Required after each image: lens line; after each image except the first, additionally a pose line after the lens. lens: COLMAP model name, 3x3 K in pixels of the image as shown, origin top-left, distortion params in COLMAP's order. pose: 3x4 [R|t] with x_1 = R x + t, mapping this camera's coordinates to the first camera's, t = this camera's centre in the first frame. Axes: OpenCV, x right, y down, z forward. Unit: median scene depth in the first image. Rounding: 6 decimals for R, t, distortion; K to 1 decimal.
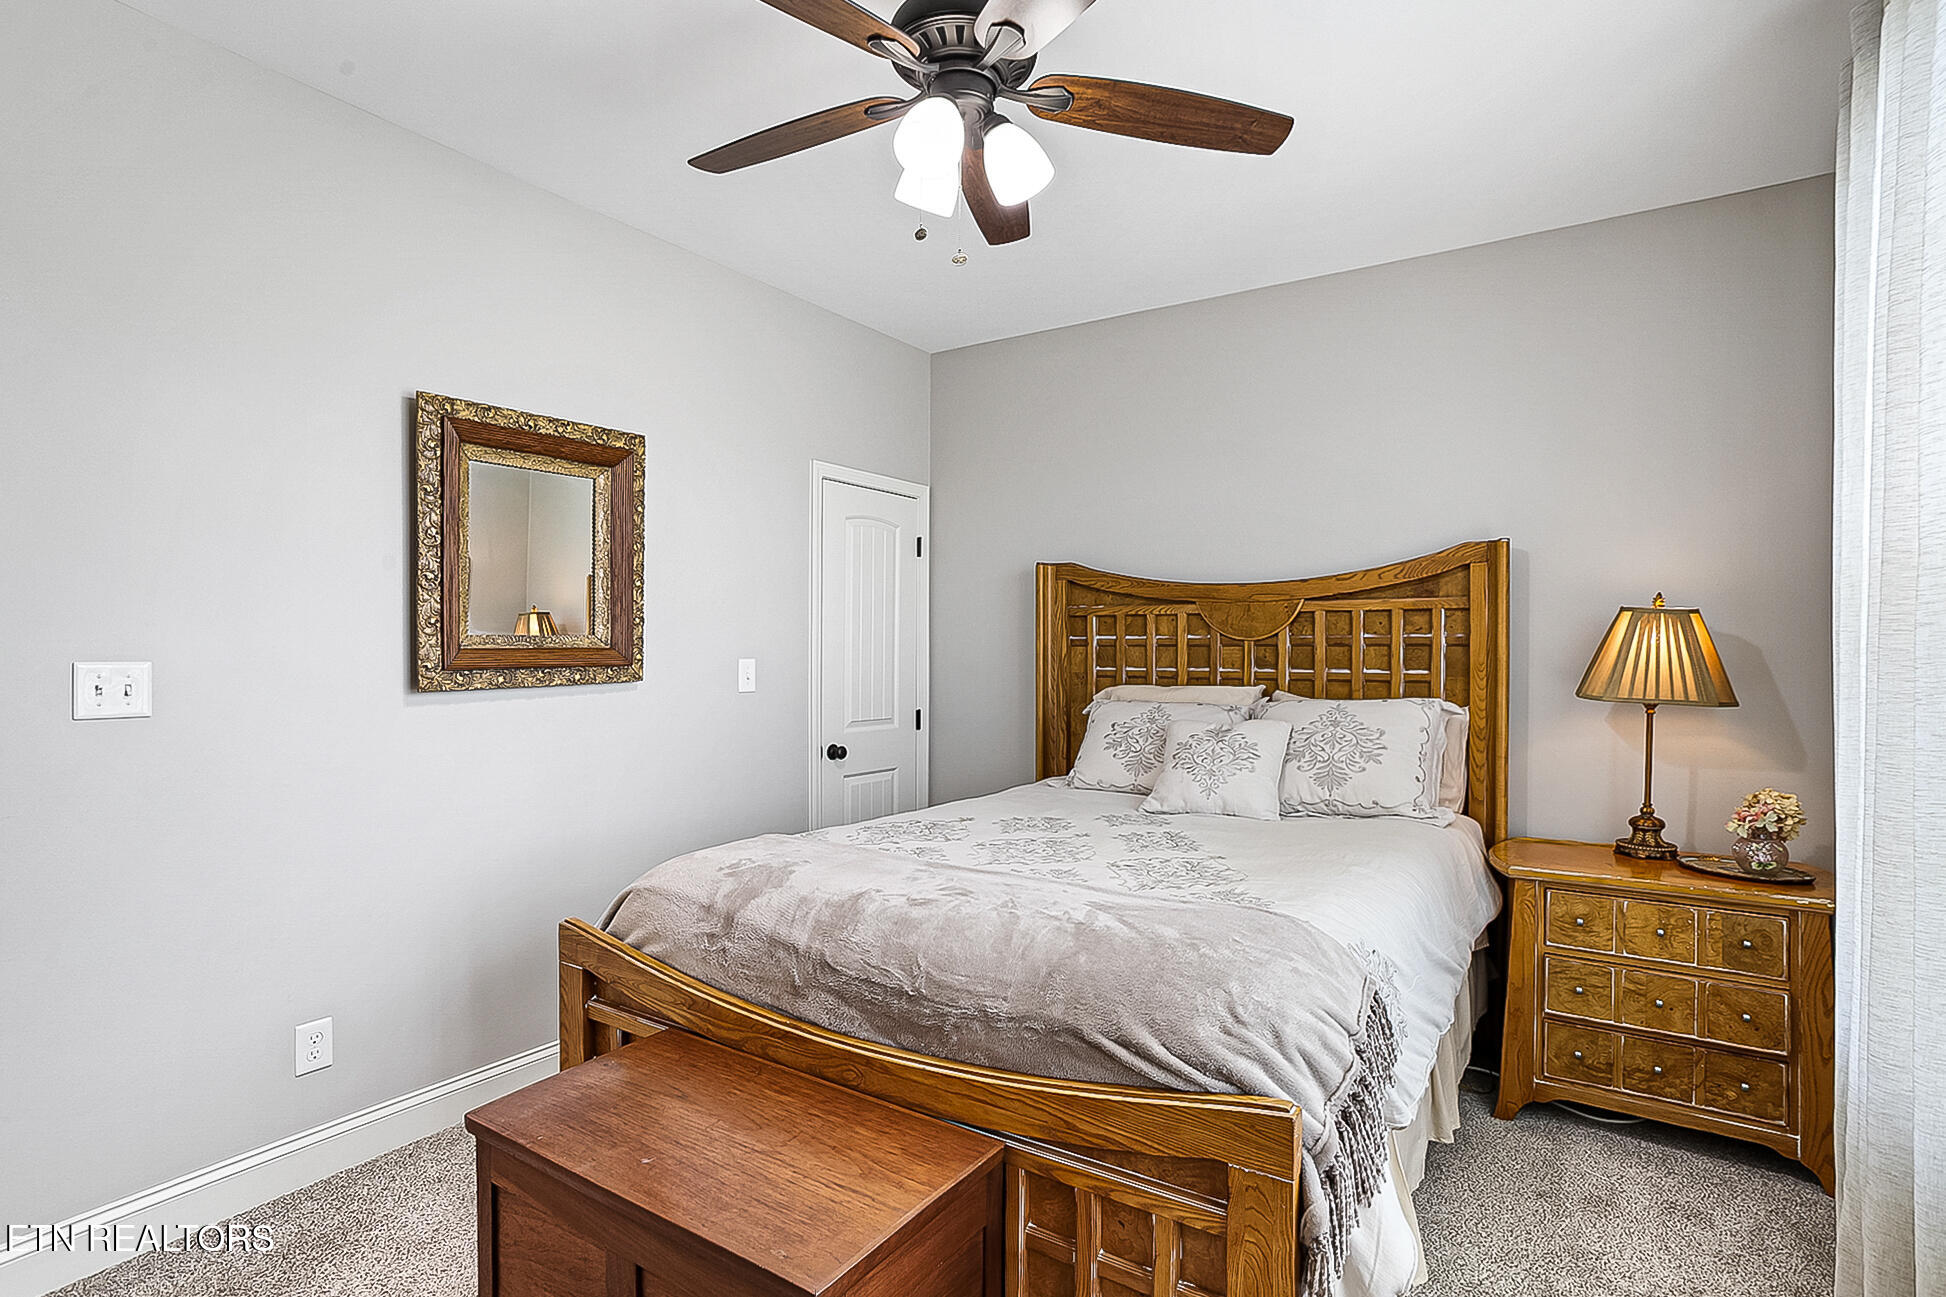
lens RADIAL K [[976.2, 0, 963.4], [0, 976.2, 656.6], [0, 0, 1]] dist [-0.012359, 0.007979]
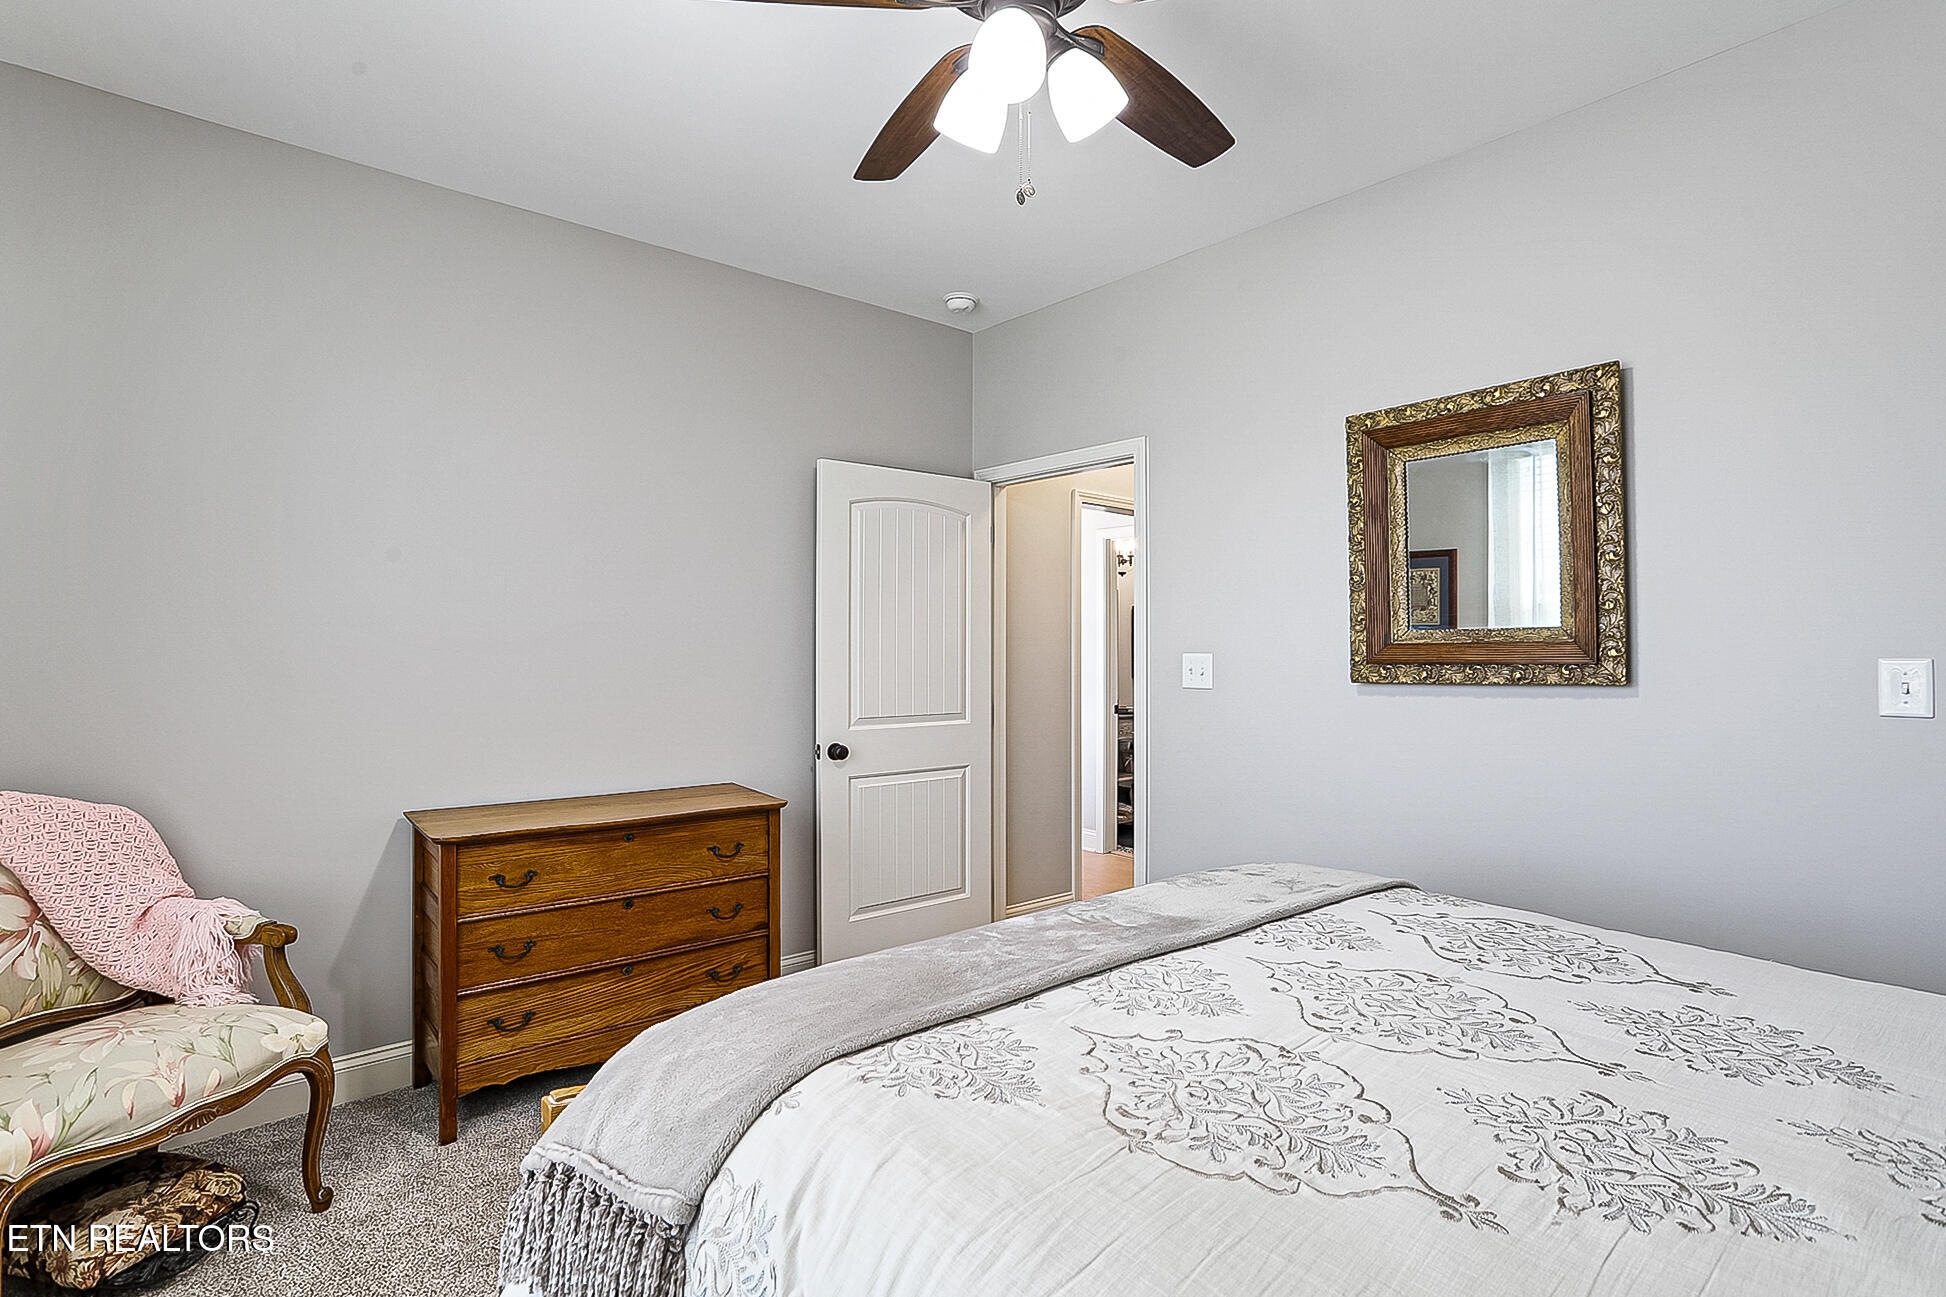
lens RADIAL K [[976.2, 0, 968.4], [0, 976.2, 639.2], [0, 0, 1]] dist [-0.012359, 0.007979]
pose [[-0.268580, -0.016787, -0.963111, 0.583839], [-0.009321, 0.999847, -0.014828, 0.006080], [0.963212, 0.004995, -0.268695, 0.789307]]
